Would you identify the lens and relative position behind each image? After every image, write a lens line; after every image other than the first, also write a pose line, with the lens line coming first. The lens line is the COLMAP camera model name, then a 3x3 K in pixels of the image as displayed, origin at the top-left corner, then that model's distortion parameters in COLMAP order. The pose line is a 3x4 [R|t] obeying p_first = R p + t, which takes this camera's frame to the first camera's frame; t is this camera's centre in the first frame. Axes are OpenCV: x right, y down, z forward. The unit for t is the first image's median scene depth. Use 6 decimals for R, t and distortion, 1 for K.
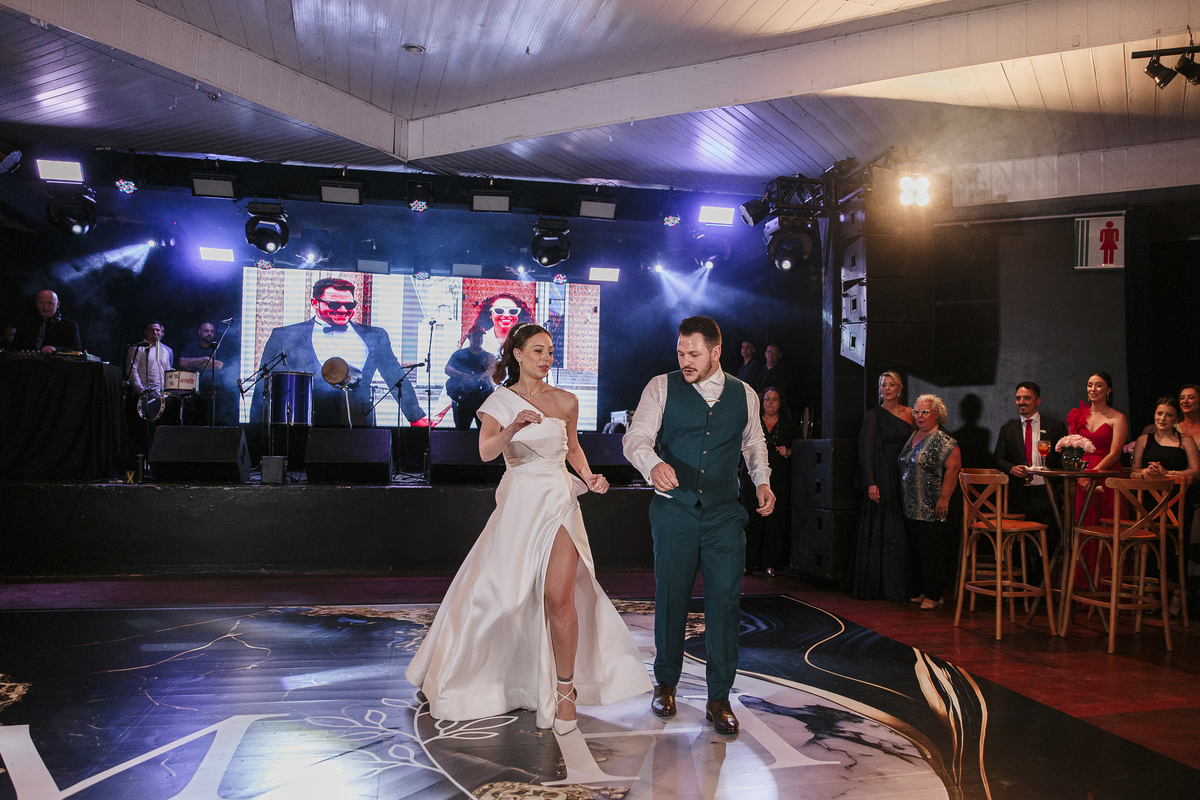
lens RADIAL K [[897.6, 0, 636.6], [0, 897.6, 422.3], [0, 0, 1]] dist [-0.108998, 0.083985]
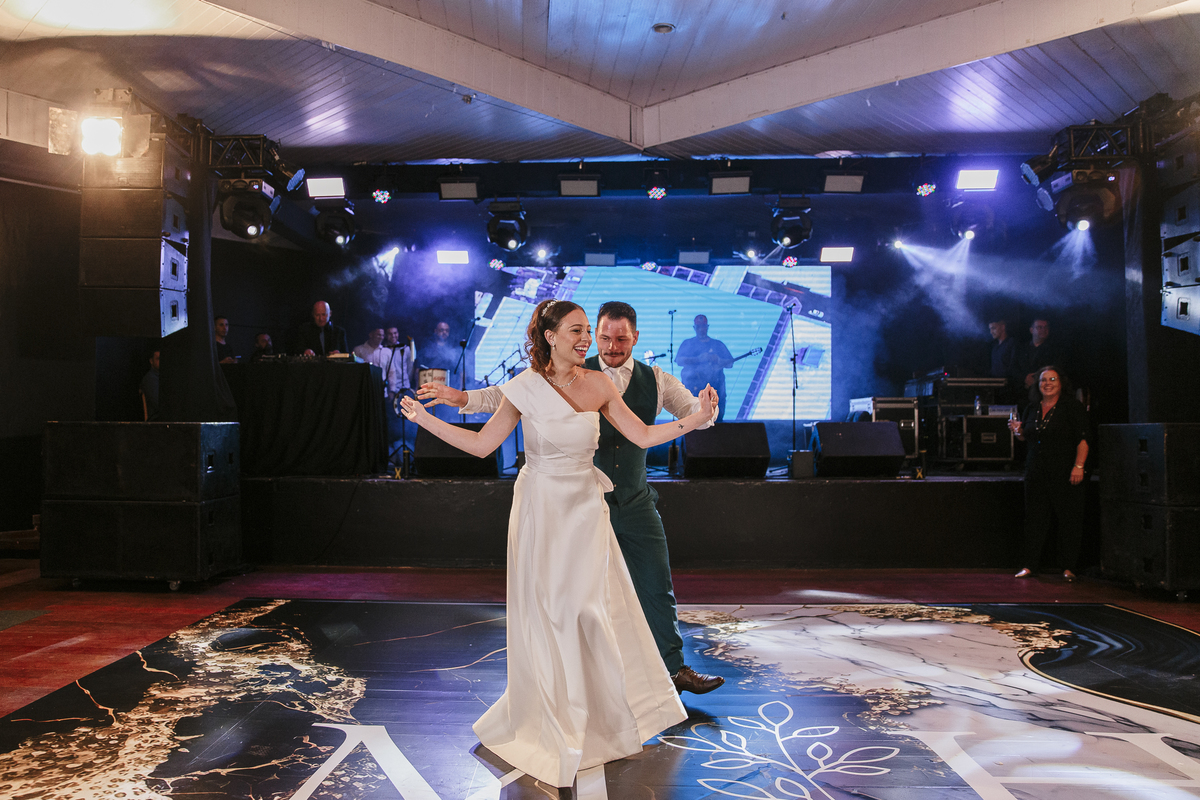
lens RADIAL K [[882.5, 0, 546.9], [0, 882.5, 407.5], [0, 0, 1]] dist [-0.109208, 0.083374]
pose [[0.957934, -0.023012, -0.286066, -0.108933], [0.020678, 0.999724, -0.011176, 0.000750], [0.286244, 0.004790, 0.958145, 0.048384]]
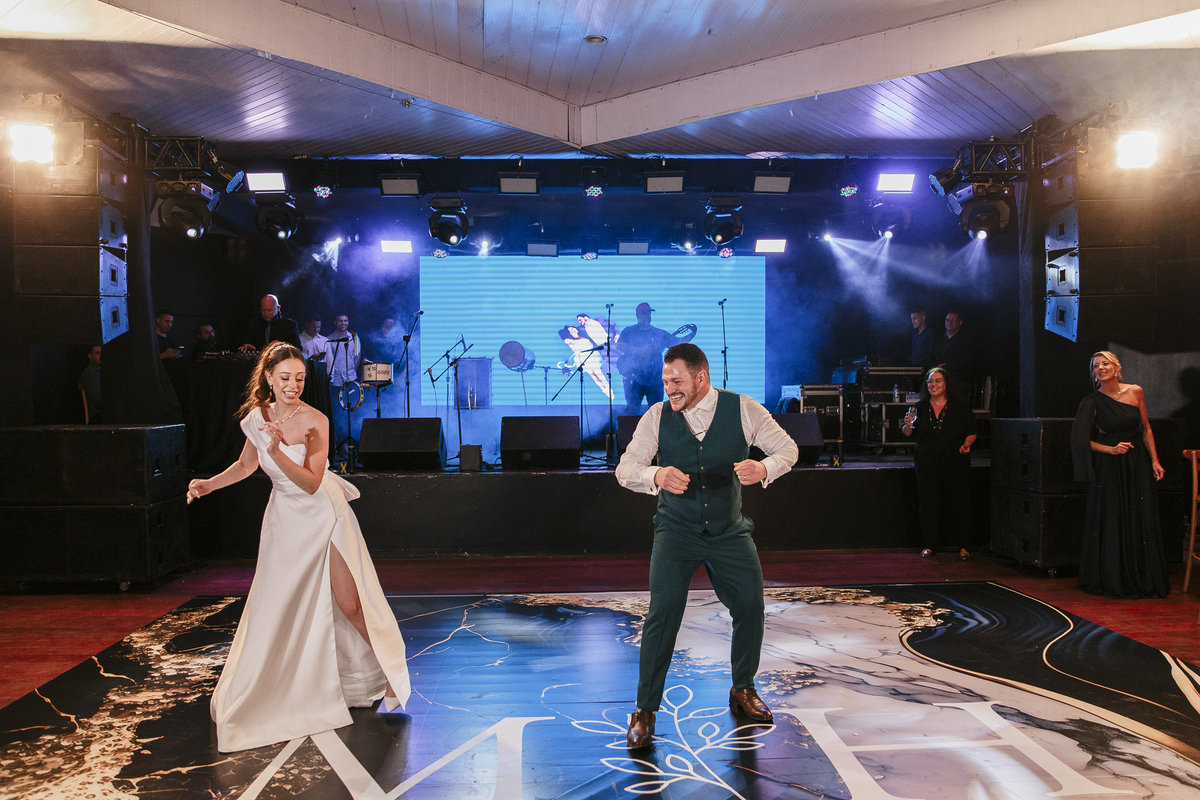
lens RADIAL K [[893.8, 0, 592.9], [0, 893.8, 422.9], [0, 0, 1]] dist [-0.109192, 0.083671]
pose [[0.981607, -0.018623, -0.190003, -0.071676], [0.028047, 0.998499, 0.047034, -0.034097], [0.188842, -0.051498, 0.980656, -0.006255]]
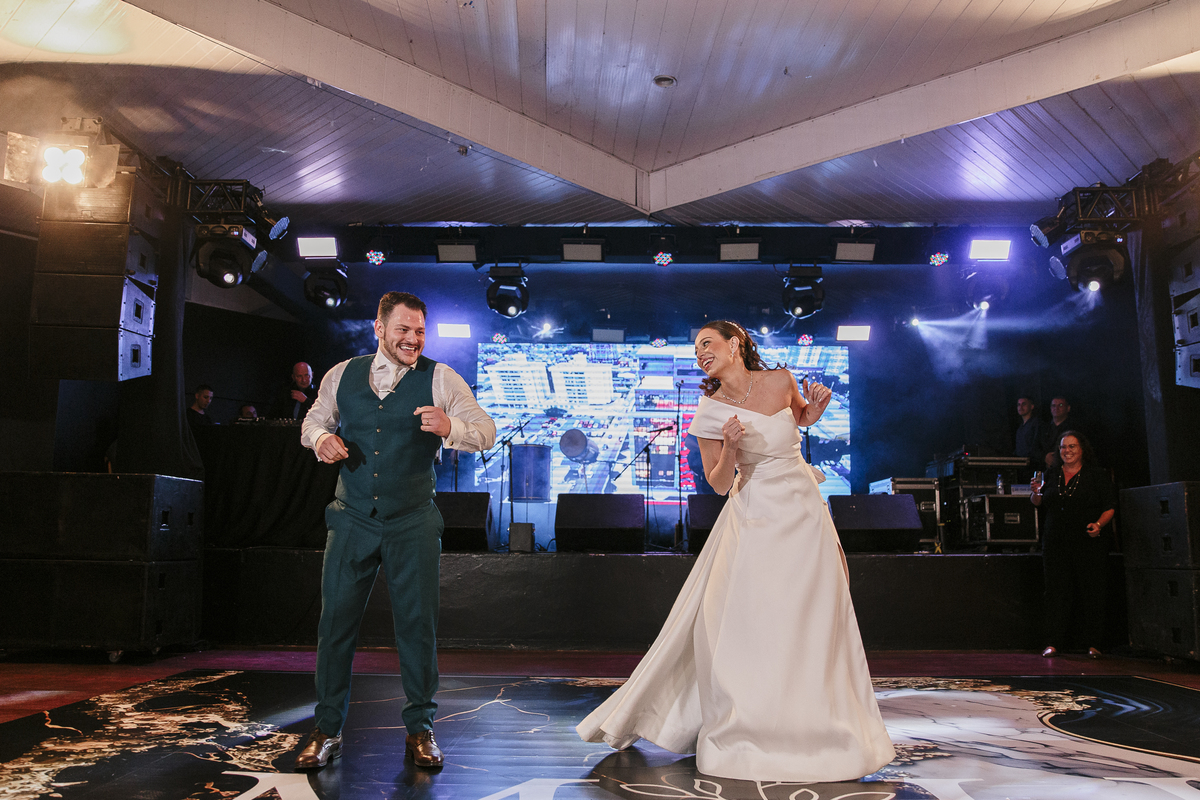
lens RADIAL K [[917.8, 0, 616.2], [0, 917.8, 422.5], [0, 0, 1]] dist [-0.112820, 0.087962]
pose [[0.970872, -0.041523, -0.235972, -0.086454], [0.012828, 0.992464, -0.121861, 0.055136], [0.239254, 0.115285, 0.964089, 0.086668]]
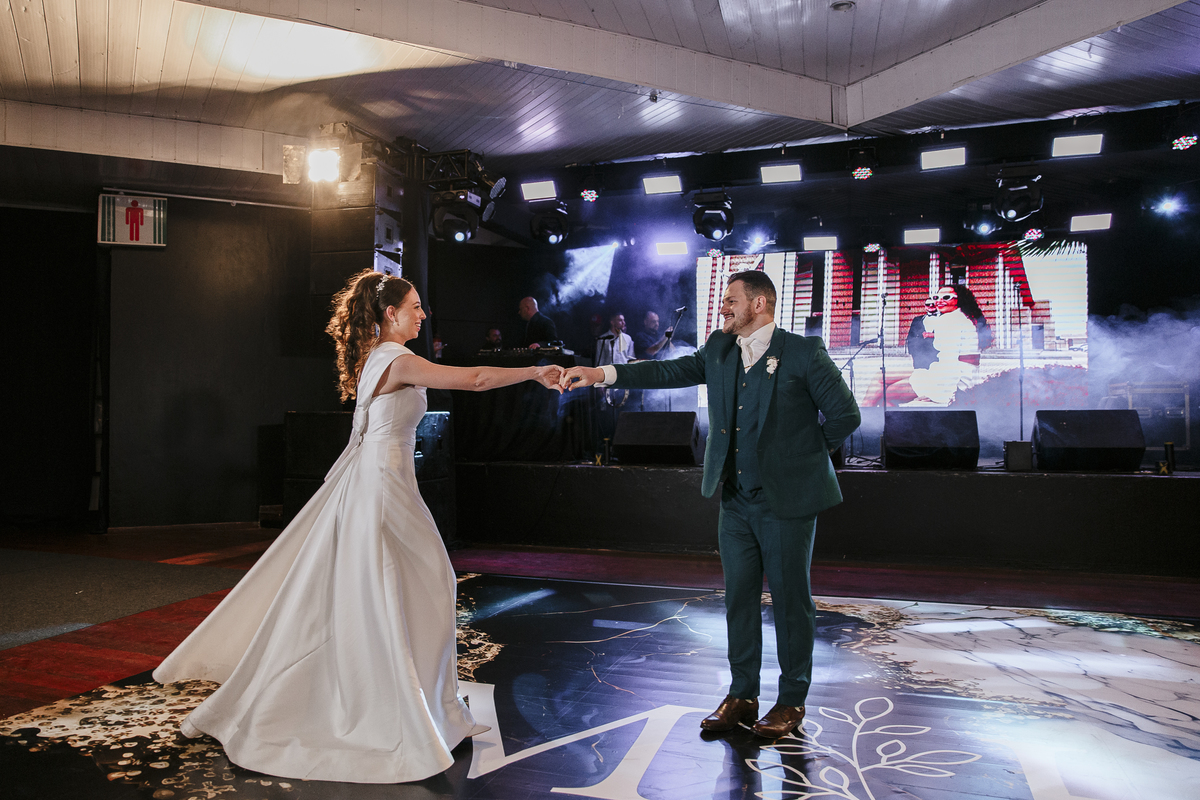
lens RADIAL K [[887.5, 0, 546.2], [0, 887.5, 388.2], [0, 0, 1]] dist [-0.108699, 0.082815]
pose [[0.820045, -0.034001, -0.571289, 0.001293], [0.023718, 0.999395, -0.025435, 0.000841], [0.571808, 0.007308, 0.820355, 0.055648]]
